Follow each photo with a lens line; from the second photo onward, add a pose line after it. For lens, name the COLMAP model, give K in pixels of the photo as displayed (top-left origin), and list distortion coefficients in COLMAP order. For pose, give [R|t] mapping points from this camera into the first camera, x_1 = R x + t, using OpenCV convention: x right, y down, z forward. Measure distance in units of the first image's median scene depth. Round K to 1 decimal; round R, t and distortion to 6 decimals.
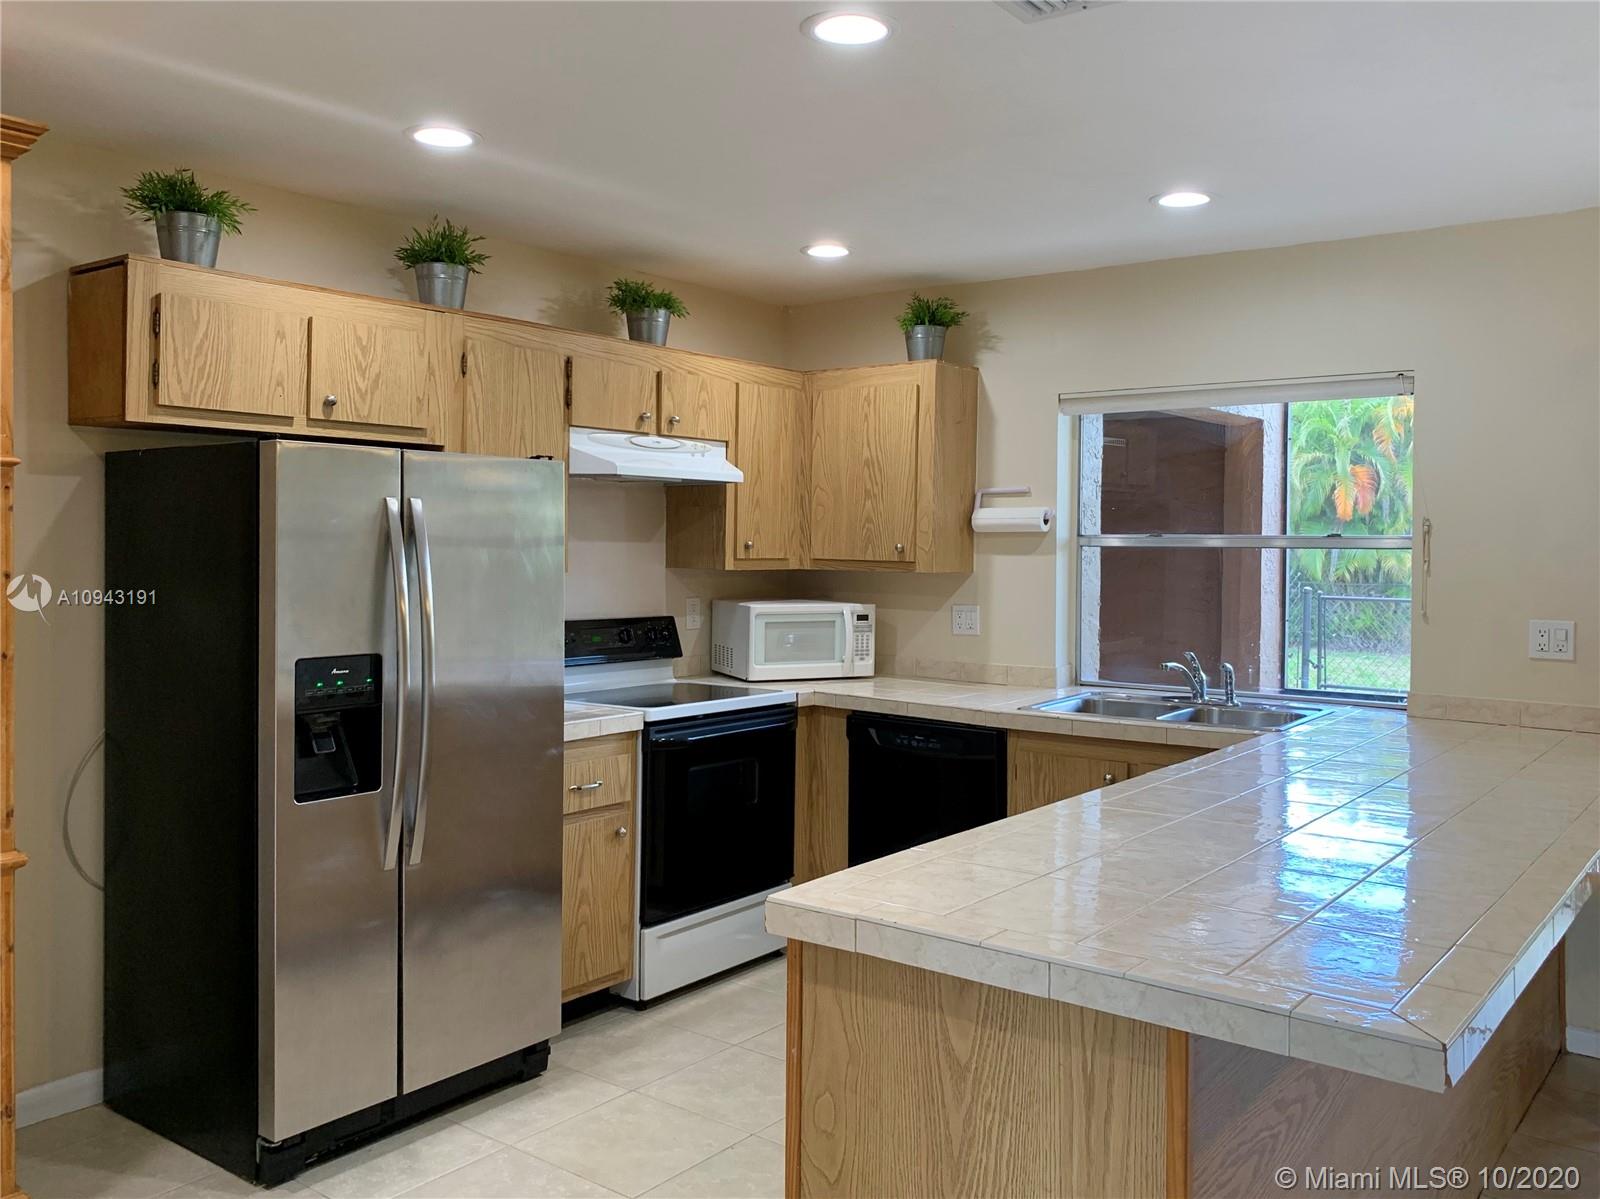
lens RADIAL K [[1292.2, 0, 800.0], [0, 1292.2, 599.5], [0, 0, 1]] dist [0.007861, -0.170468]
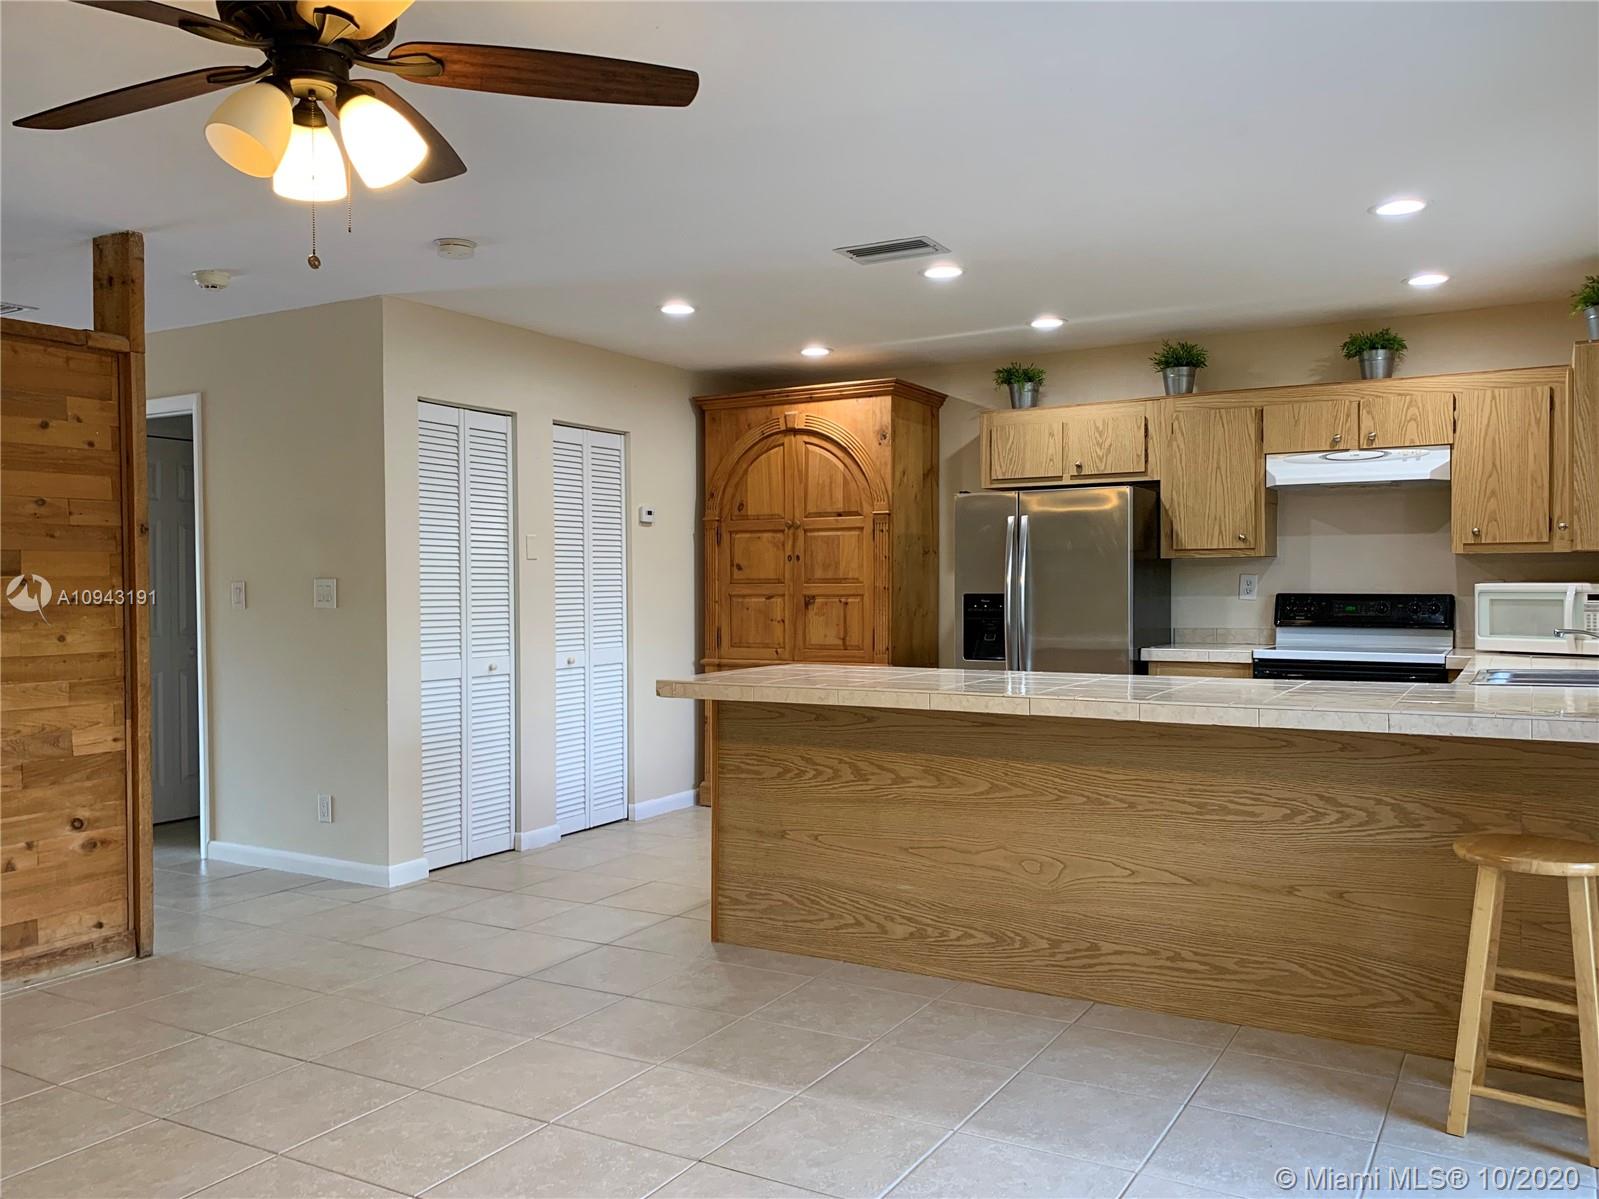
lens RADIAL K [[1291.4, 0, 799.5], [0, 1291.4, 599.5], [0, 0, 1]] dist [0.007861, -0.170468]
pose [[0.112928, -0.002711, -0.993600, 1.147565], [-0.034793, 0.999372, -0.006681, 0.052664], [0.992994, 0.035325, 0.112762, 0.318883]]
